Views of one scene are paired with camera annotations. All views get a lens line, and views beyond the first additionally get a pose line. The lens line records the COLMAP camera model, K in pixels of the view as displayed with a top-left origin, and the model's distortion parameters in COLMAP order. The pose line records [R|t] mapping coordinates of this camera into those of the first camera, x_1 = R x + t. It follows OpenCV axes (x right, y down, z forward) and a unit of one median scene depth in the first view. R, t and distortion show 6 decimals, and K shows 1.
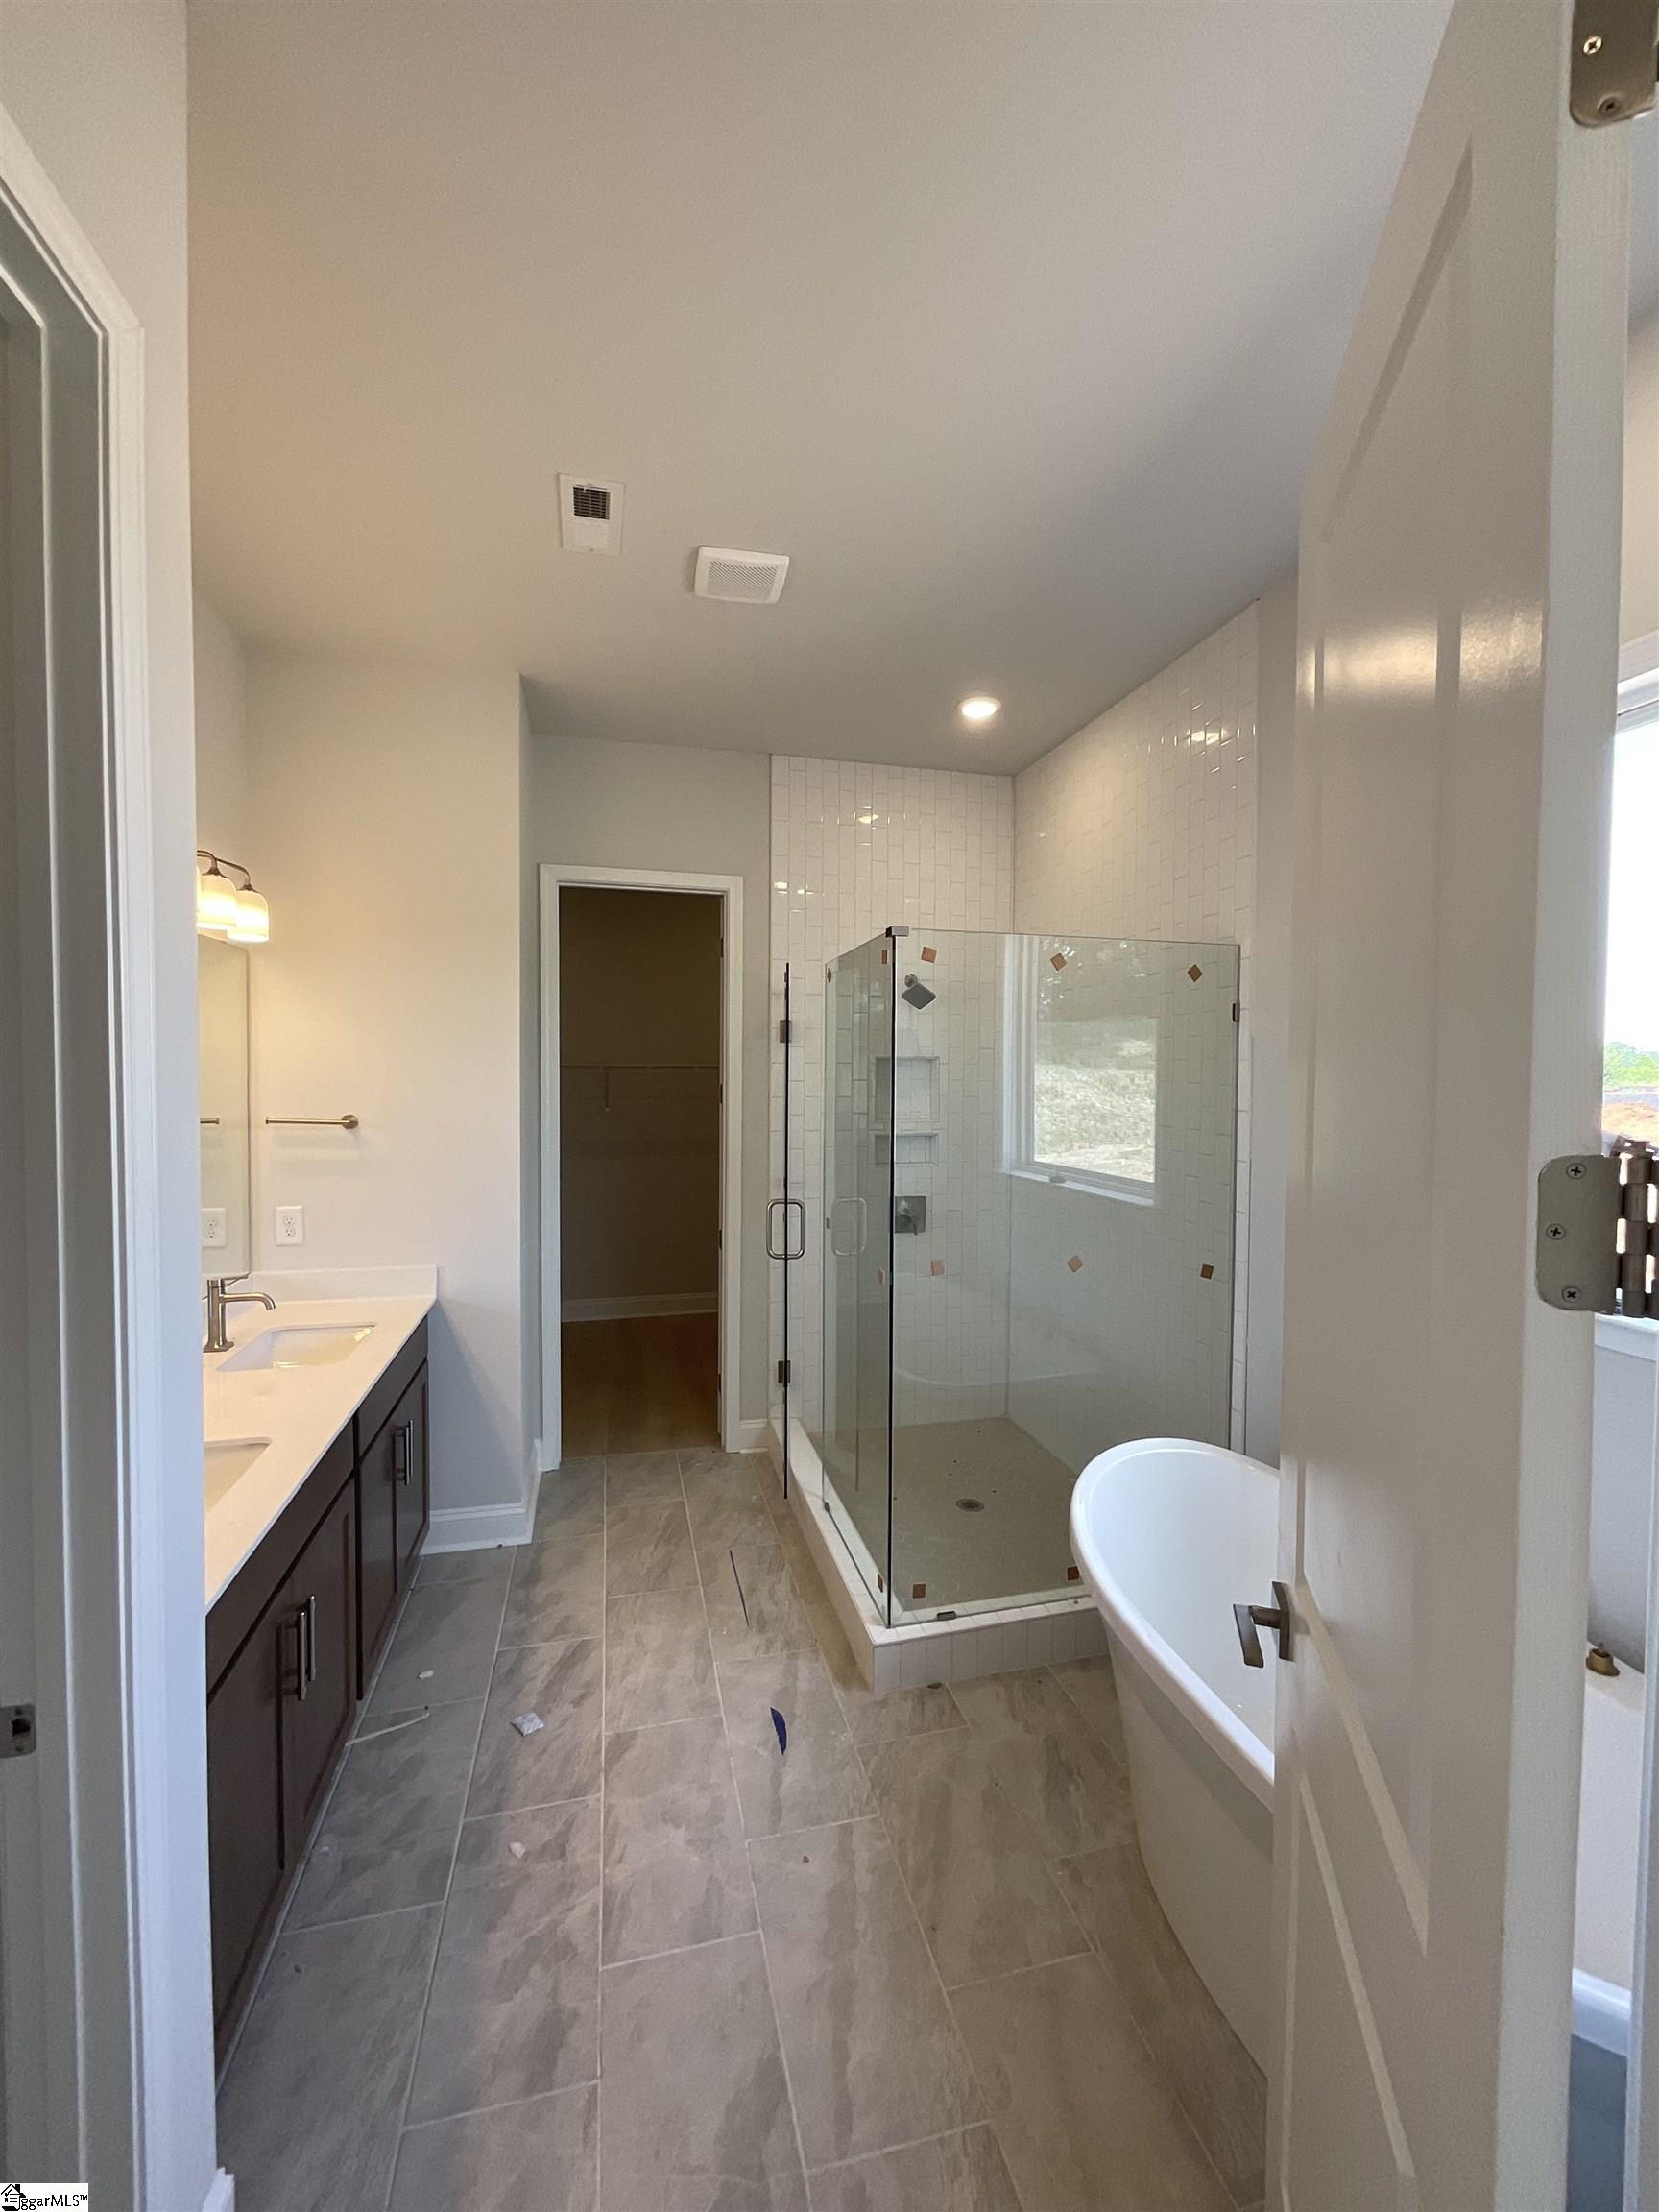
lens RADIAL K [[889.2, 0, 825.3], [0, 889.2, 1102.6], [0, 0, 1]] dist [0.000075, -0.000780]
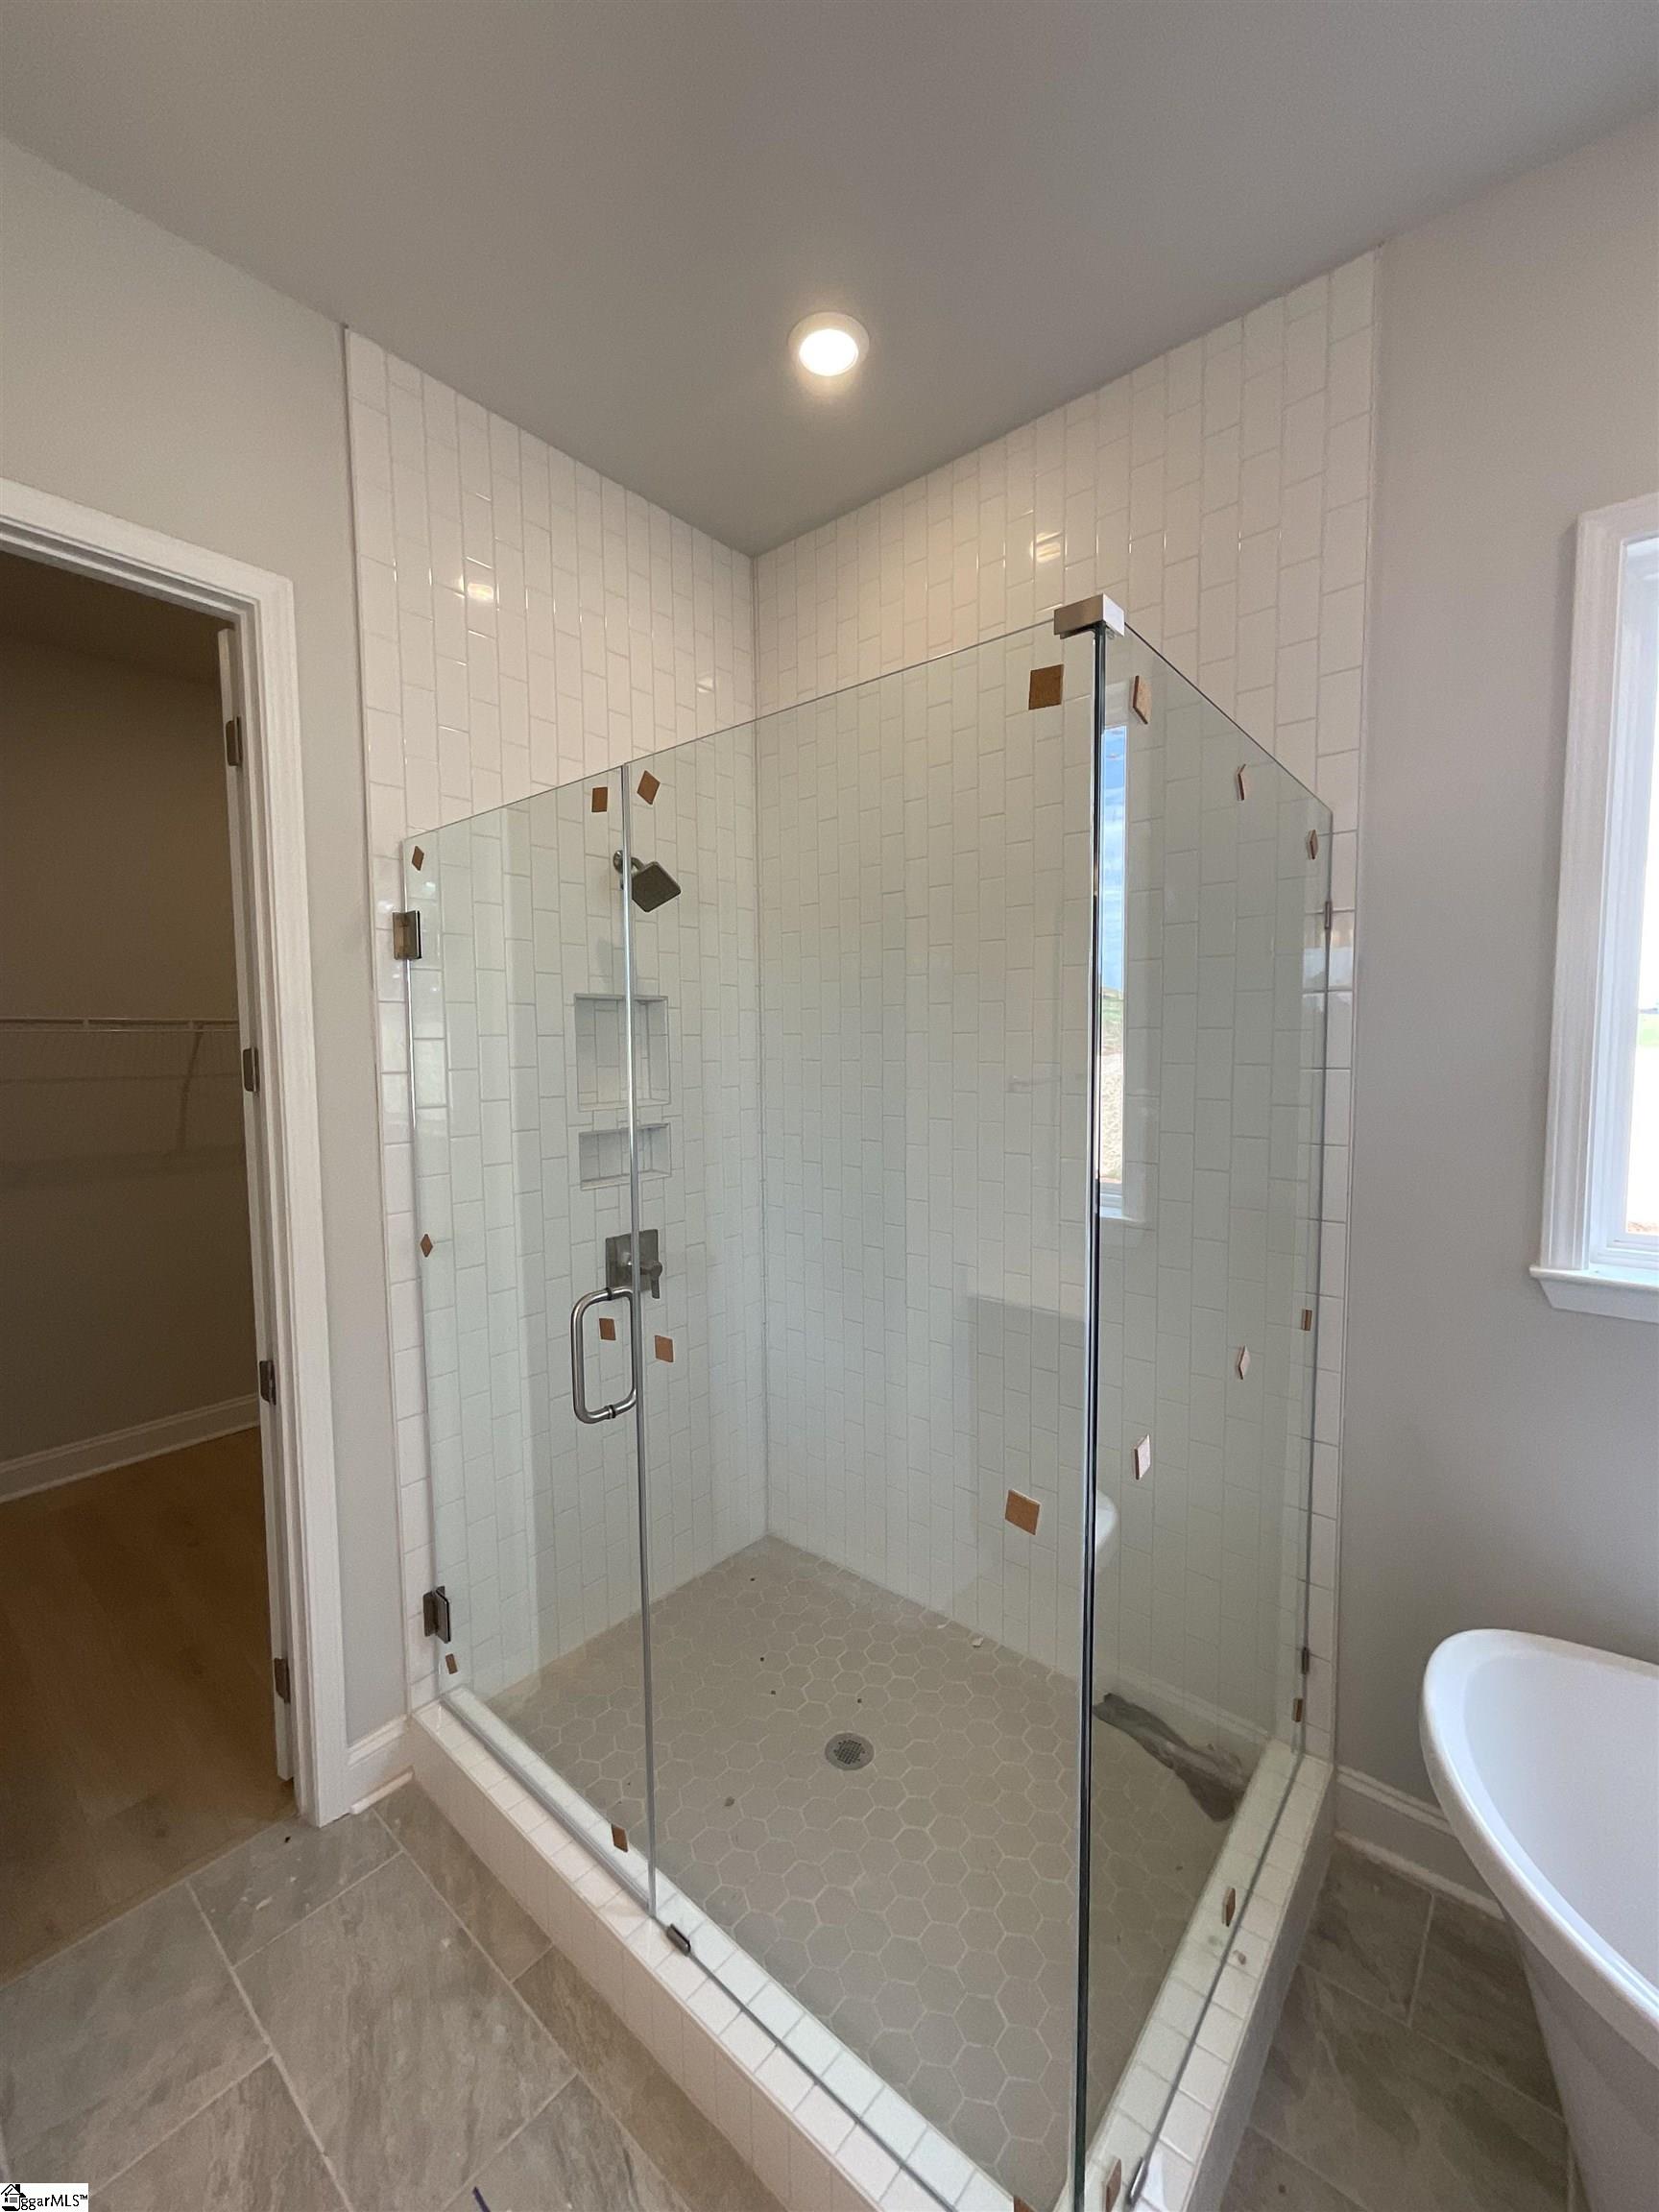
lens RADIAL K [[889.2, 0, 828.6], [0, 889.2, 1104.2], [0, 0, 1]] dist [0.000075, -0.000780]
pose [[0.809697, -0.054806, 0.584283, -0.216945], [0.030742, 0.998224, 0.051032, -0.008804], [-0.586042, -0.023358, 0.809944, 0.690344]]
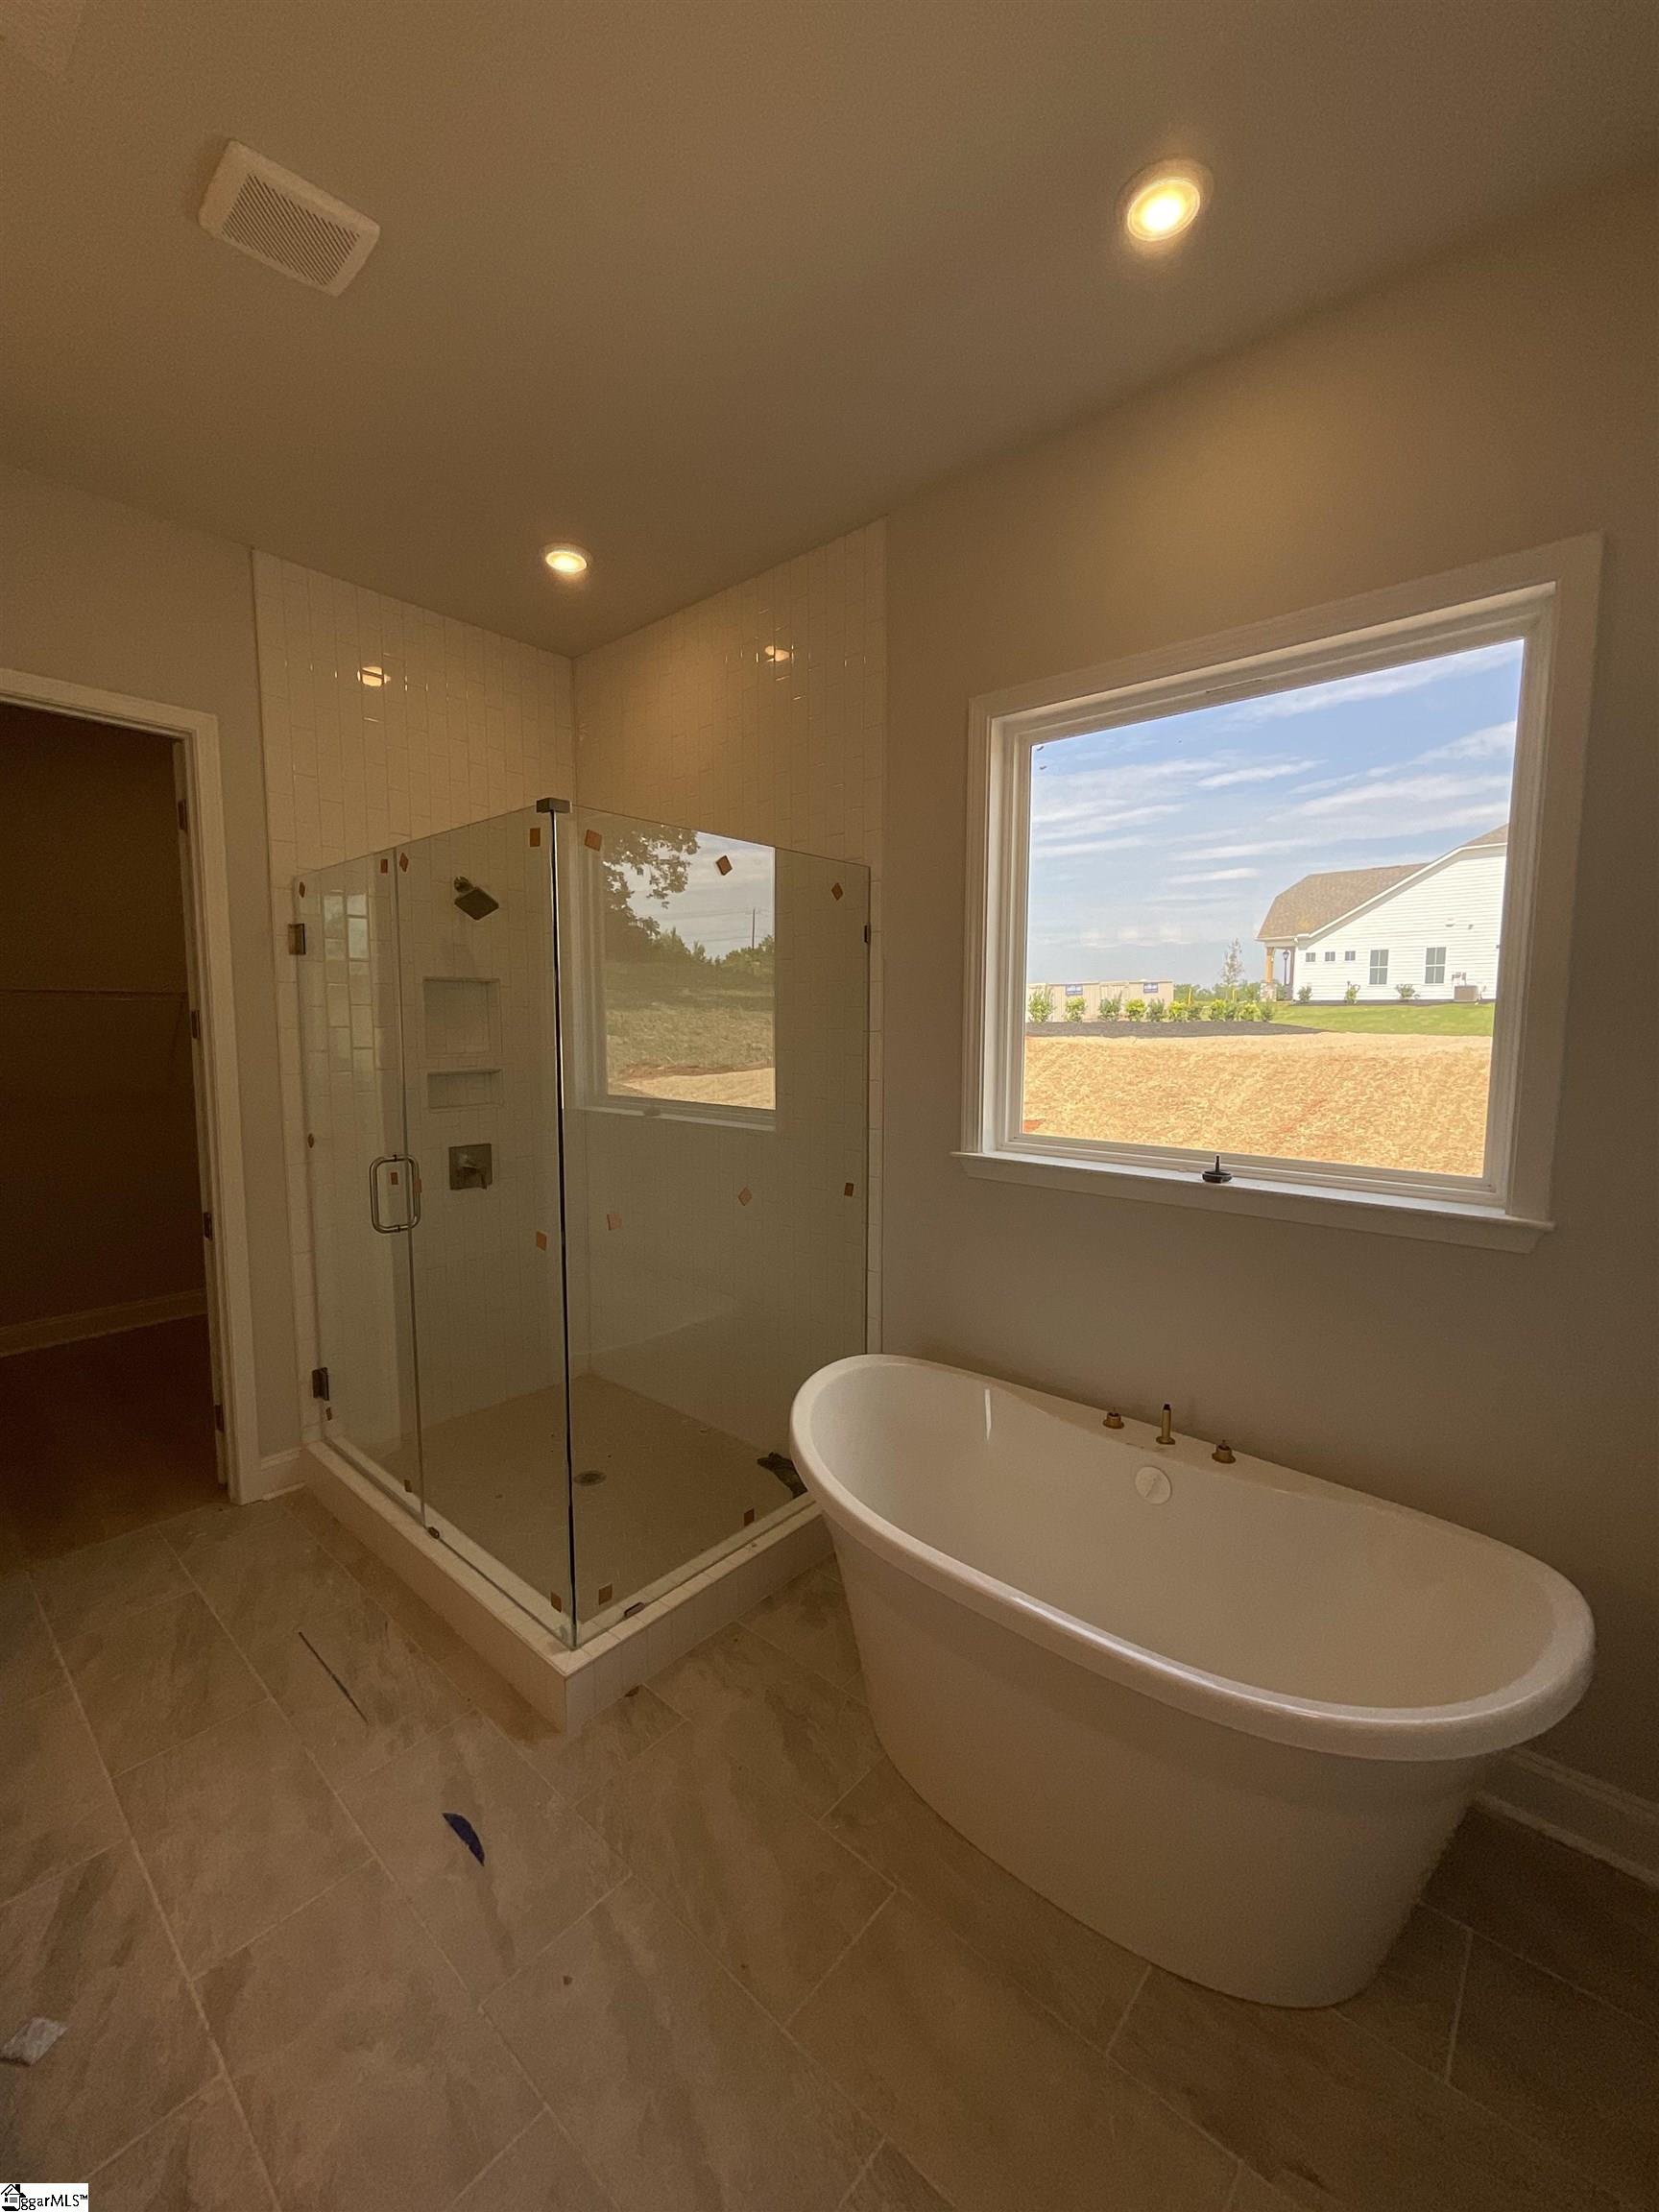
lens RADIAL K [[889.2, 0, 831.7], [0, 889.2, 1101.0], [0, 0, 1]] dist [0.000075, -0.000780]
pose [[0.817890, -0.057961, 0.572447, -0.166708], [0.018455, 0.997044, 0.074584, 0.012306], [-0.575078, -0.050437, 0.816542, 0.182140]]
